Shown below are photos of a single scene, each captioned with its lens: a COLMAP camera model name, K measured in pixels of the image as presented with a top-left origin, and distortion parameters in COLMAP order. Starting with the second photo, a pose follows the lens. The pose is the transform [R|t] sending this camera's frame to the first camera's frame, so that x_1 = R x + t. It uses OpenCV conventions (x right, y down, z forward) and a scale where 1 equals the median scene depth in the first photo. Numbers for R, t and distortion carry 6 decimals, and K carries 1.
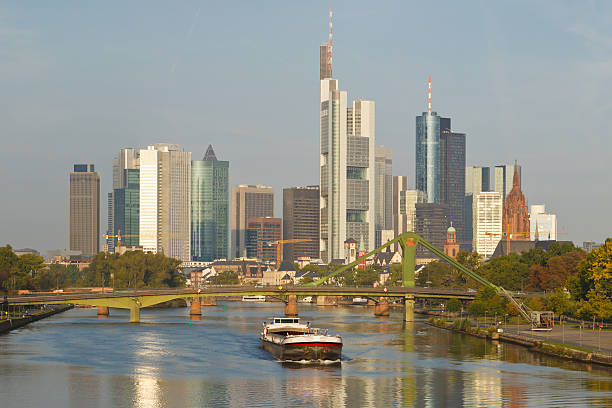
lens RADIAL K [[3125.2, 0, 306.0], [0, 3125.2, 204.0], [0, 0, 1]] dist [0.139323, -0.392107]
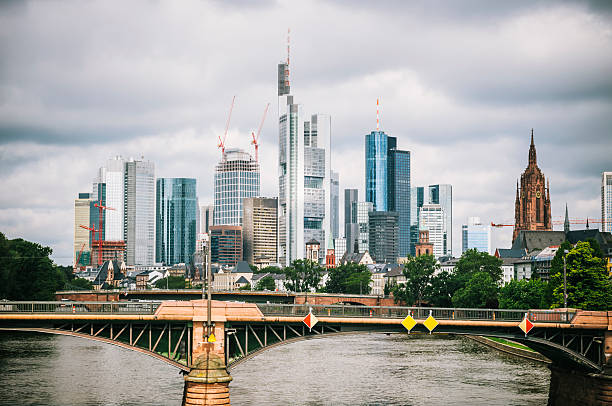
lens RADIAL K [[1339.7, 0, 306.0], [0, 1339.7, 203.0], [0, 0, 1]] dist [0.017228, 0.010381]
pose [[0.999524, 0.000193, 0.030848, -0.000179], [0.000988, 0.999267, -0.038265, 0.014226], [-0.030833, 0.038277, 0.998791, 0.552896]]
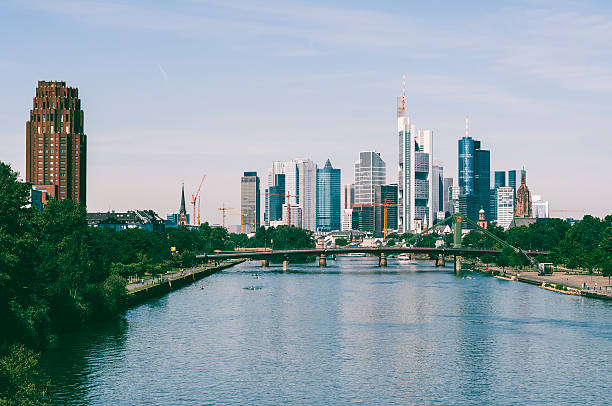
lens RADIAL K [[1786.1, 0, 306.0], [0, 1786.1, 203.0], [0, 0, 1]] dist [0.491853, -0.247040]
pose [[0.998982, -0.005604, -0.044761, -0.001640], [0.005692, 0.999982, 0.001844, 0.001886], [0.044750, -0.002096, 0.998996, 0.087059]]
